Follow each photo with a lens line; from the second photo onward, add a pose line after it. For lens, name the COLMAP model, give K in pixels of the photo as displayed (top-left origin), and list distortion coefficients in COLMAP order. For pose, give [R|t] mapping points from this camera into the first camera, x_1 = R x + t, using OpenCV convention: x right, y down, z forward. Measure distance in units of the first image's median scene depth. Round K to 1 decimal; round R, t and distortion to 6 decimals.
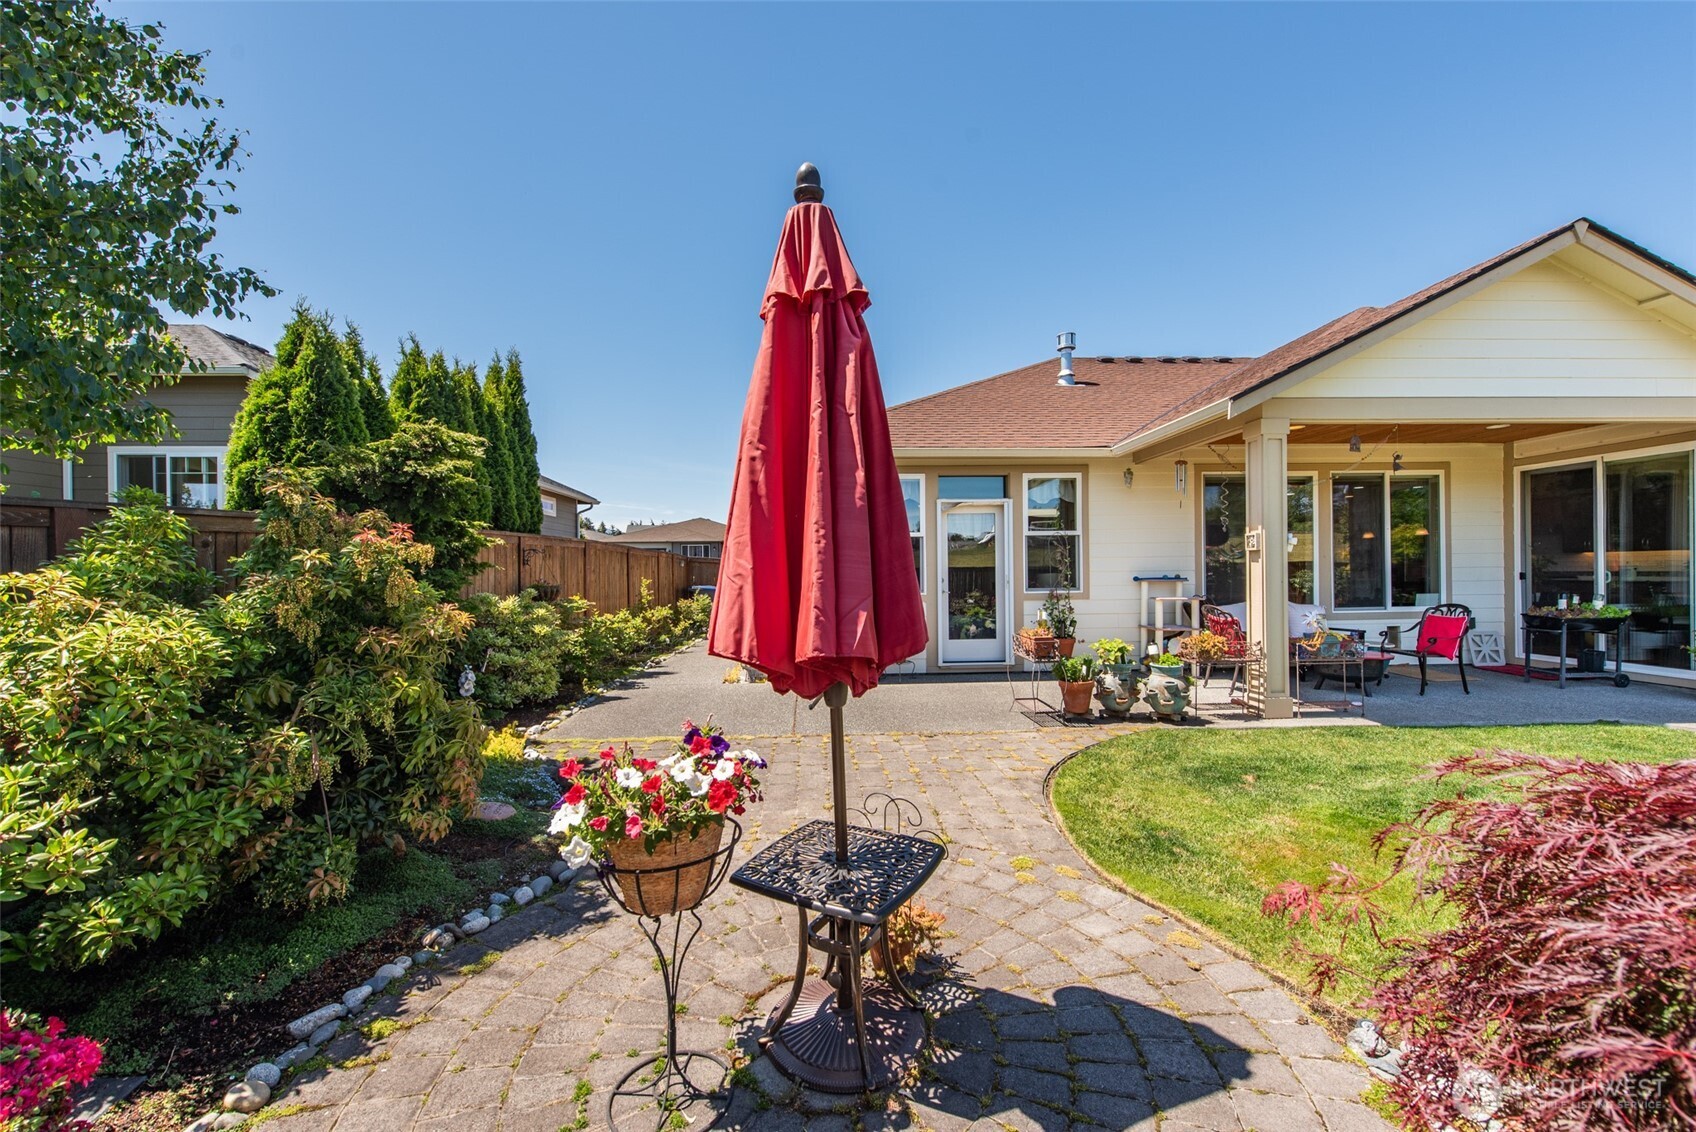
lens RADIAL K [[683.6, 0, 852.3], [0, 683.6, 566.0], [0, 0, 1]] dist [0.013904, -0.000135]
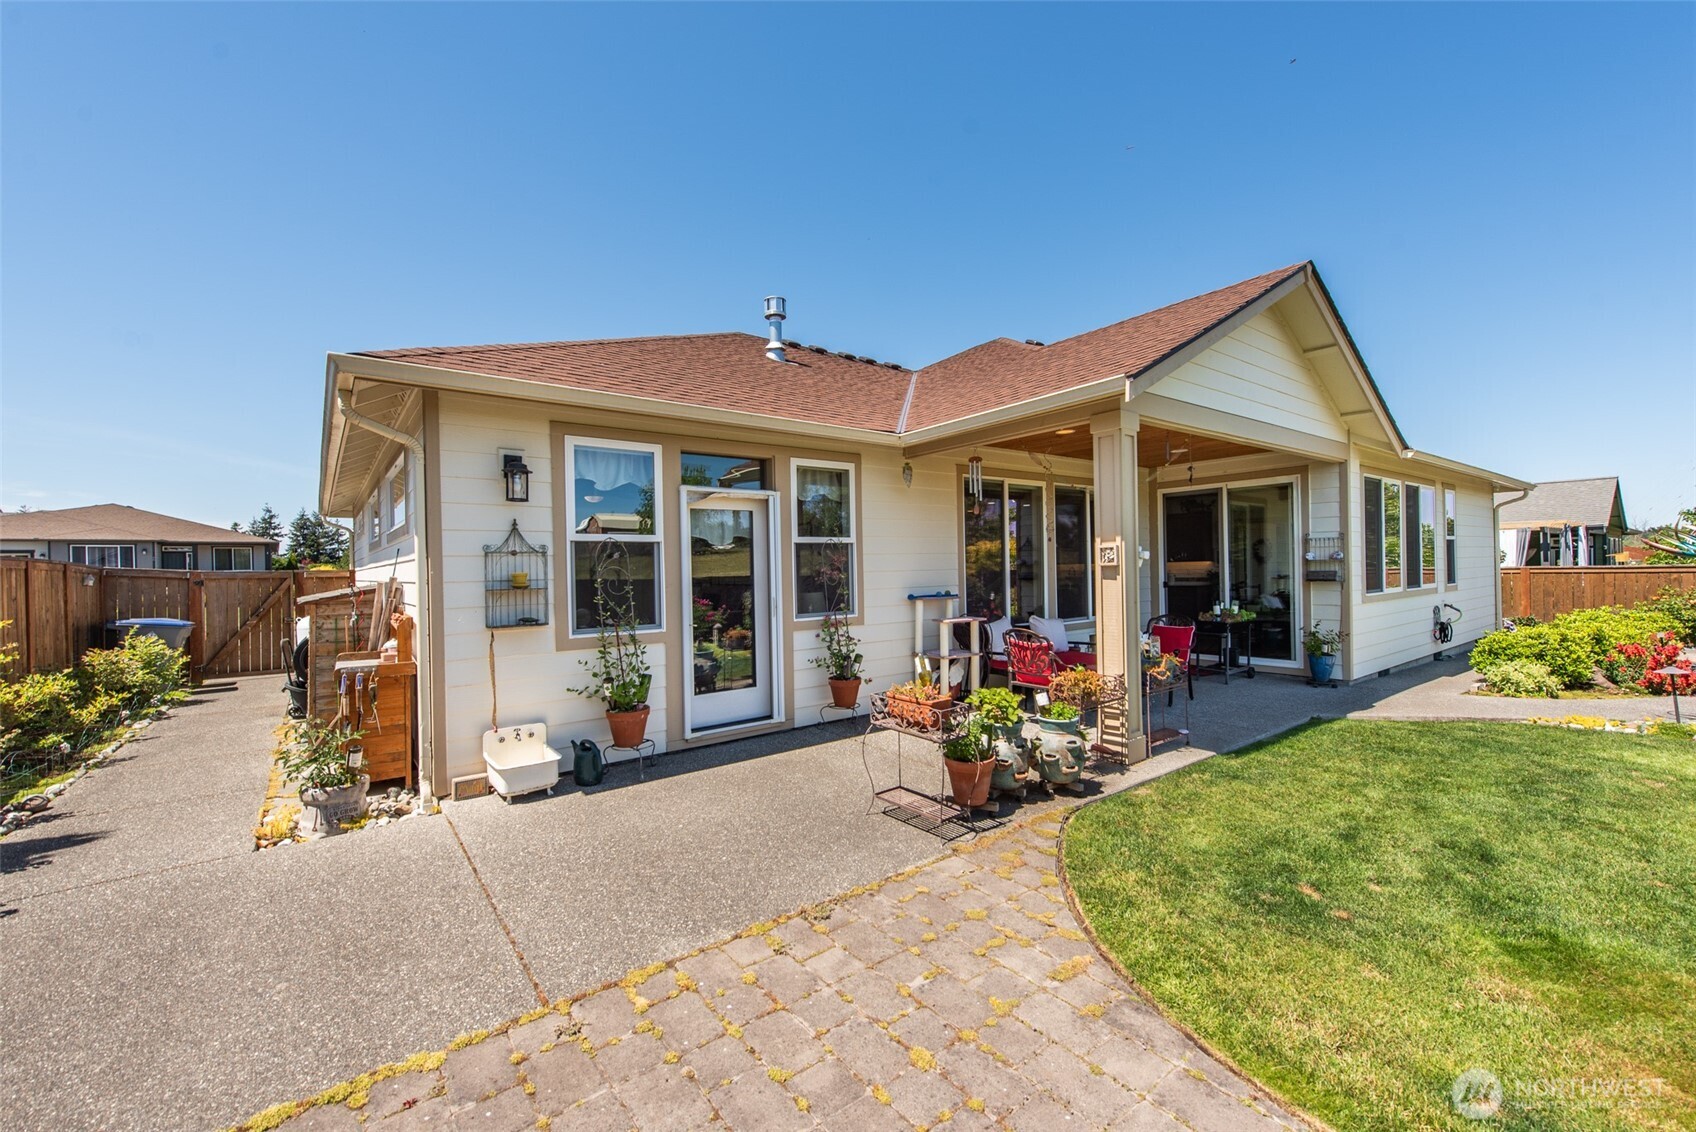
lens RADIAL K [[683.6, 0, 842.1], [0, 683.6, 570.9], [0, 0, 1]] dist [0.013904, -0.000135]
pose [[0.825811, -0.007752, 0.563894, -0.118707], [0.007793, 0.999967, 0.002334, -0.015490], [-0.563893, 0.002467, 0.825844, 0.365378]]
